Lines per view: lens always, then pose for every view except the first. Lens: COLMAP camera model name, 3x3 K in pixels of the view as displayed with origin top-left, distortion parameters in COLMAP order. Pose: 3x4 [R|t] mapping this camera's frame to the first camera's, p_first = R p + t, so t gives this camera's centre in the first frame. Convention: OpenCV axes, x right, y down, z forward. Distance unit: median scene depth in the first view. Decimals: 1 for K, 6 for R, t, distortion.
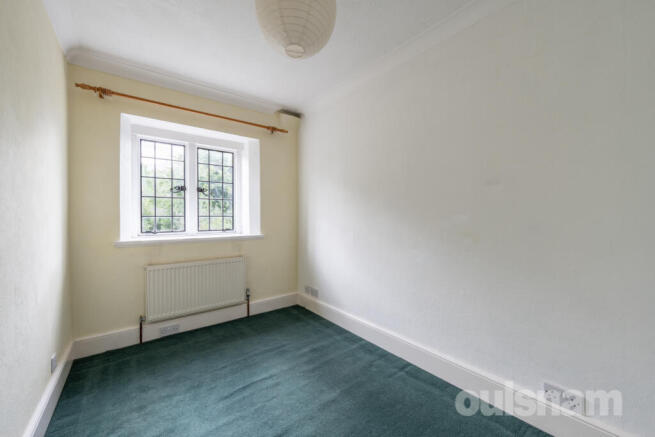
lens RADIAL K [[259.0, 0, 331.5], [0, 259.0, 217.8], [0, 0, 1]] dist [-0.002267, -0.000535]
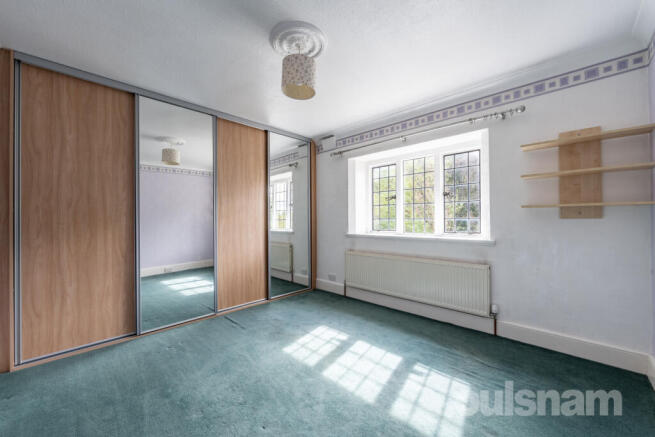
lens RADIAL K [[259.0, 0, 327.2], [0, 259.0, 216.9], [0, 0, 1]] dist [-0.002267, -0.000535]
pose [[0.135729, -0.005381, -0.990731, 0.649158], [0.004414, 0.999979, -0.004827, -0.010251], [0.990736, -0.003718, 0.135750, 0.488652]]
